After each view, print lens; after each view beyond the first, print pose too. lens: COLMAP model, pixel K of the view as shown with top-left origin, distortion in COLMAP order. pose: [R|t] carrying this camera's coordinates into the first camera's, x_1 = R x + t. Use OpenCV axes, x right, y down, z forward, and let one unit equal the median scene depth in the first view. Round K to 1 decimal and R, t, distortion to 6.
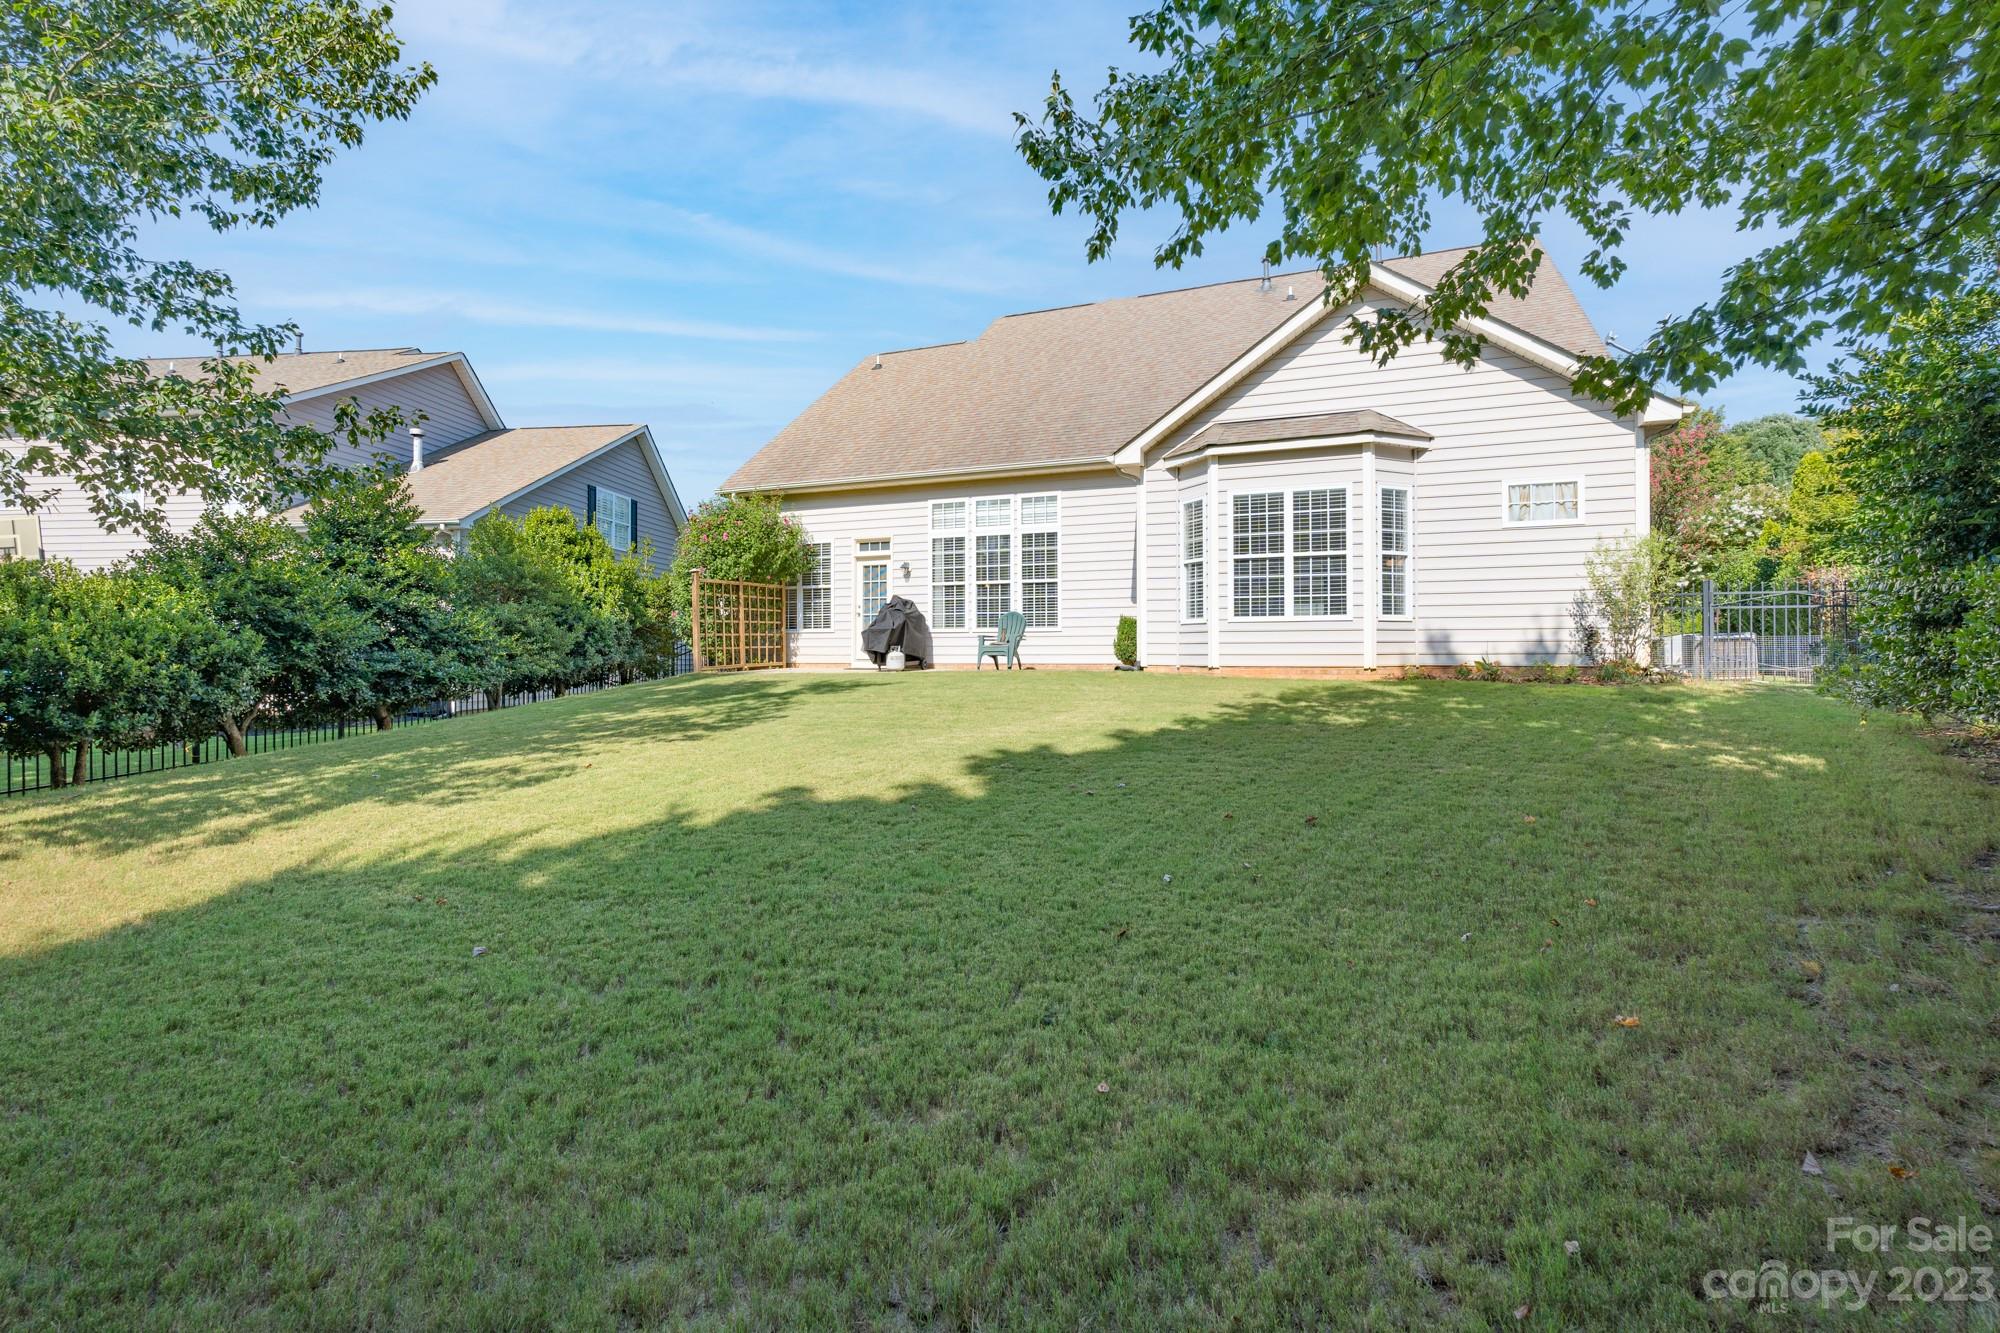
lens RADIAL K [[903.2, 0, 1000.2], [0, 903.2, 667.0], [0, 0, 1]] dist [-0.004703, 0.000480]
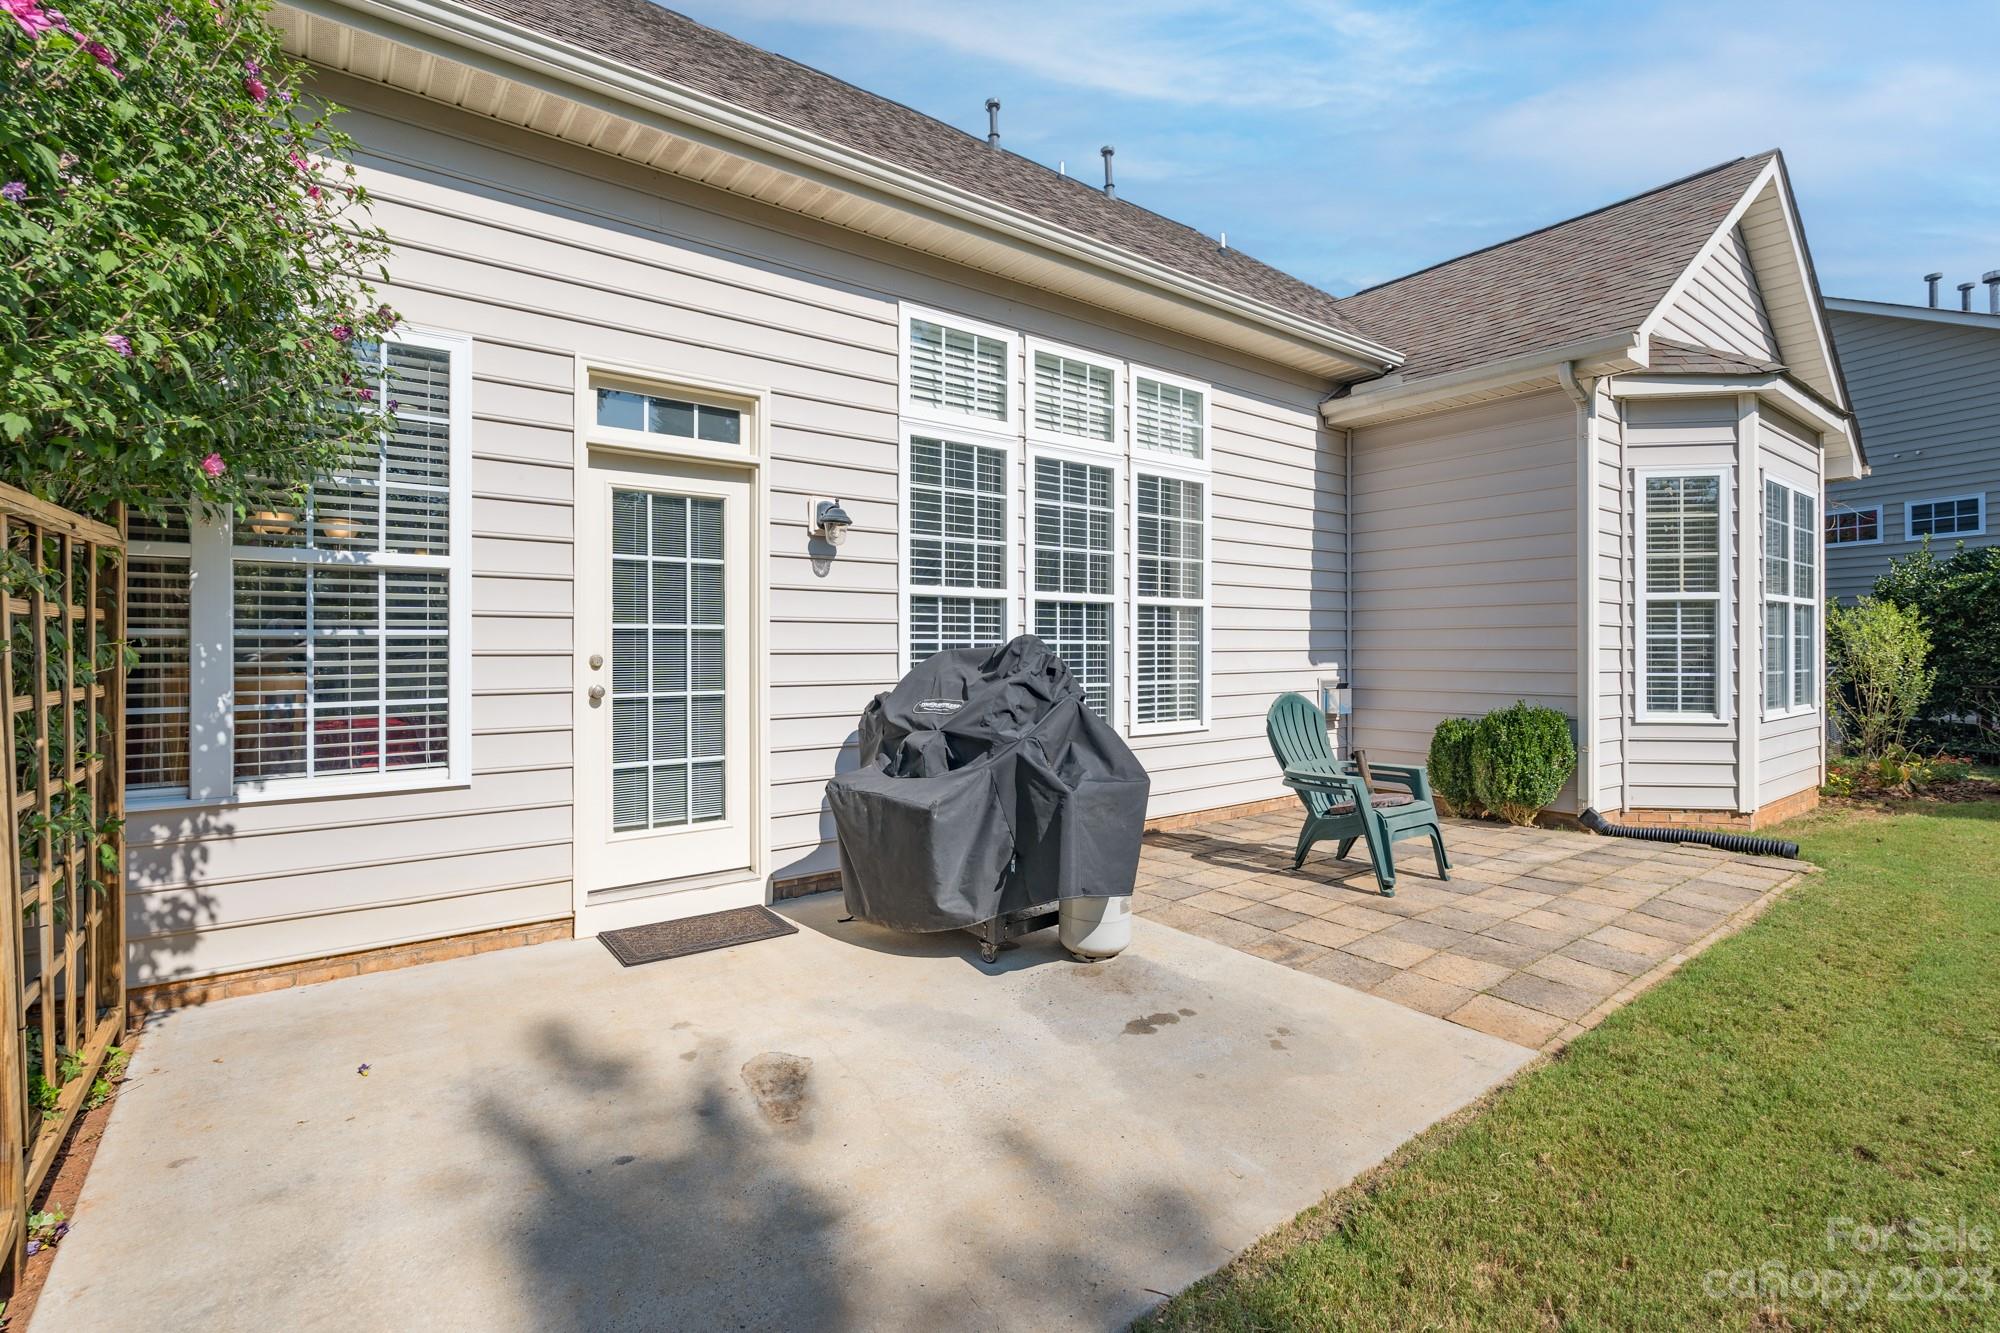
lens RADIAL K [[903.2, 0, 1004.2], [0, 903.2, 657.4], [0, 0, 1]] dist [-0.004703, 0.000480]
pose [[0.522349, -0.004138, 0.852722, -0.341321], [0.015889, 0.999862, -0.004880, -0.074662], [-0.852584, 0.016098, 0.522342, 0.901644]]
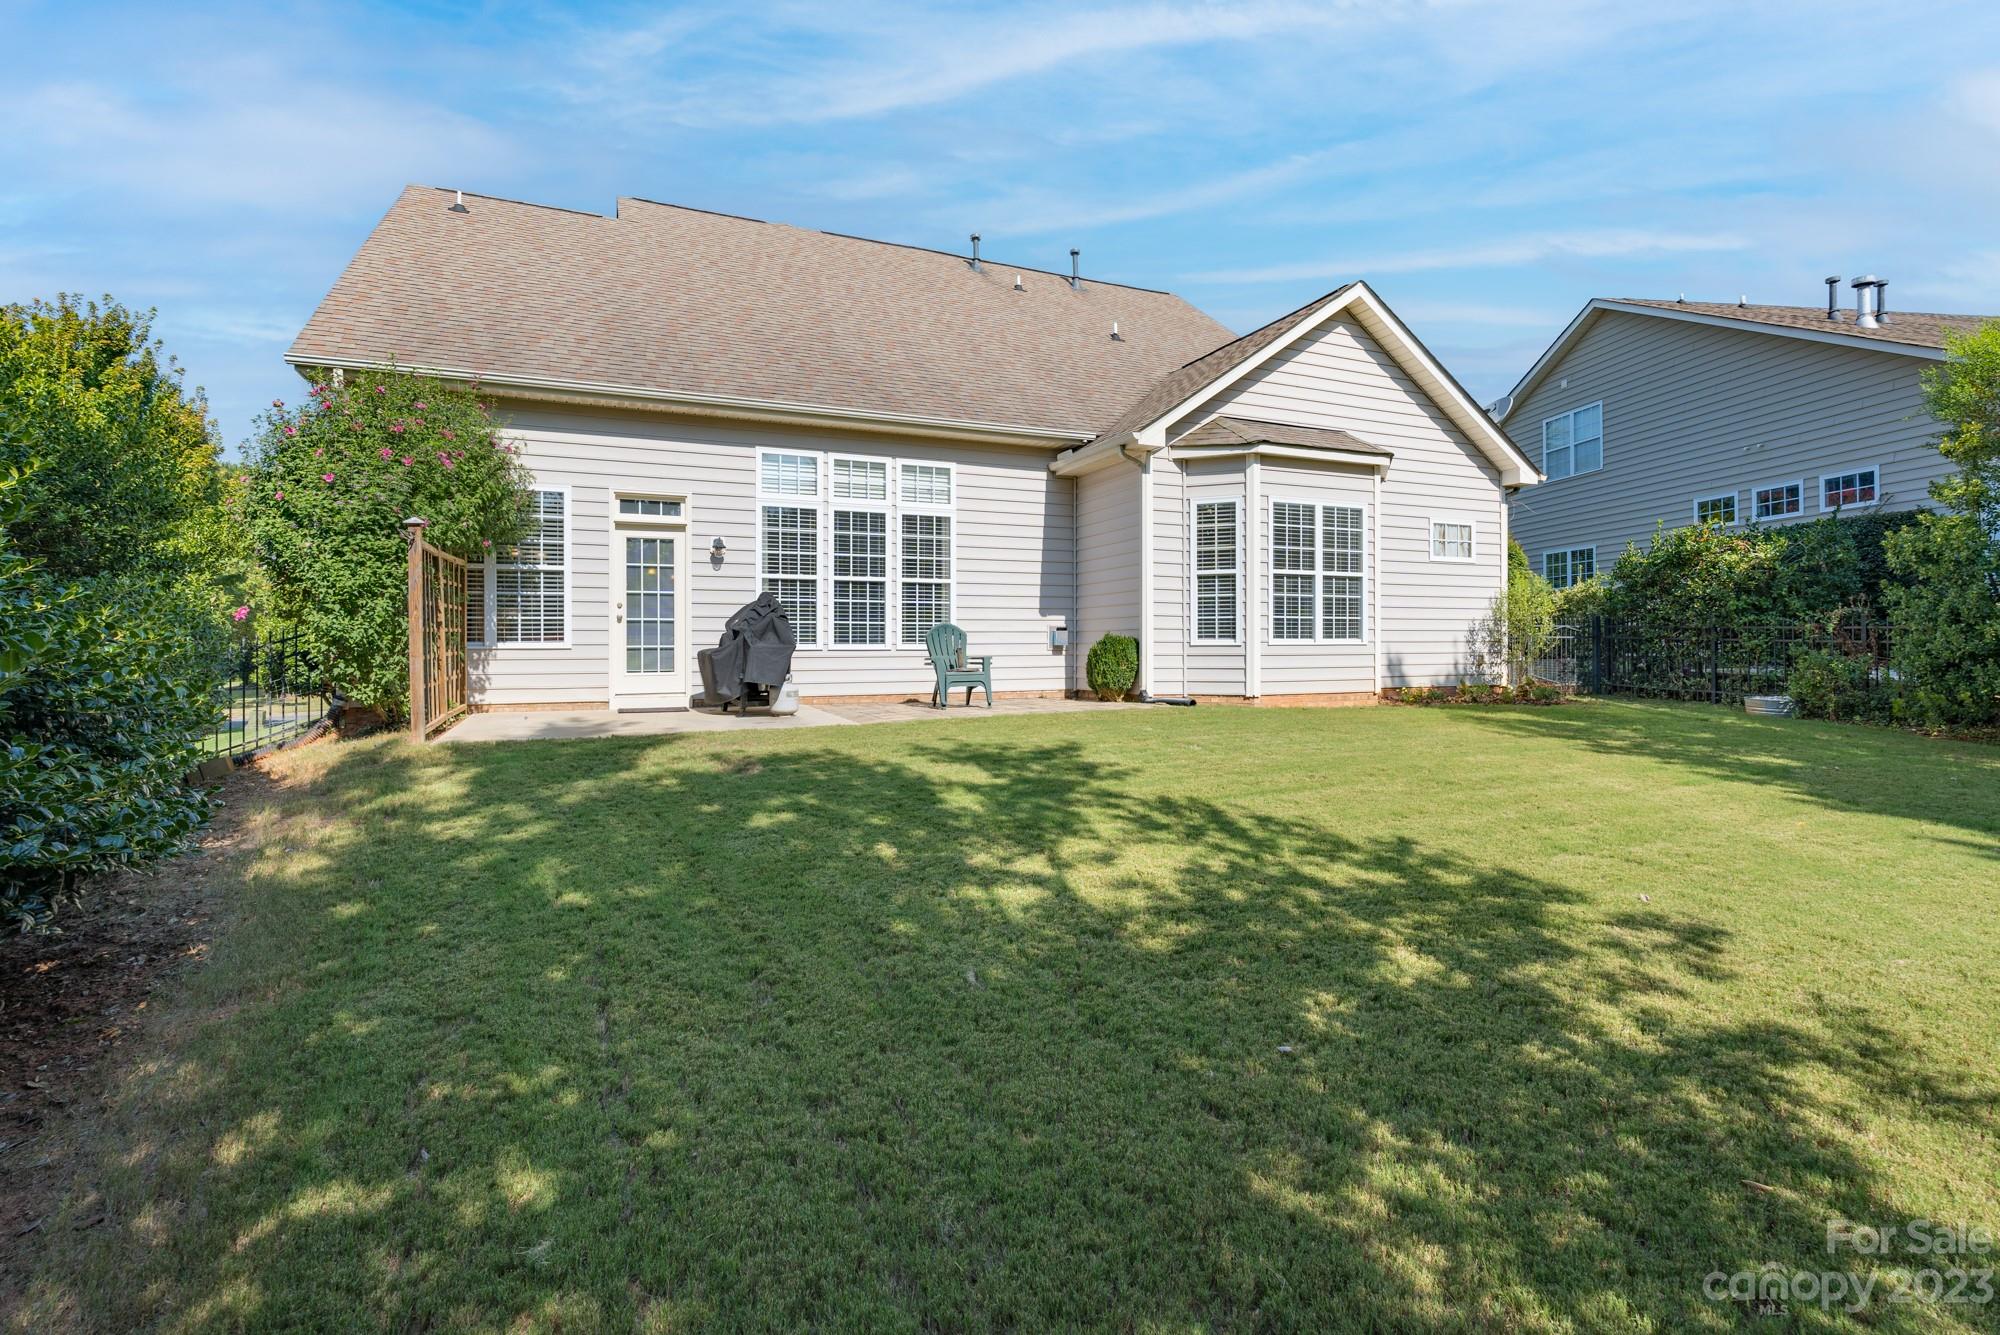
lens RADIAL K [[903.2, 0, 1001.7], [0, 903.2, 655.0], [0, 0, 1]] dist [-0.004703, 0.000480]
pose [[0.709802, -0.004035, 0.704389, -0.452642], [0.013793, 0.999871, -0.008172, -0.029771], [-0.704266, 0.015517, 0.709767, 0.457893]]
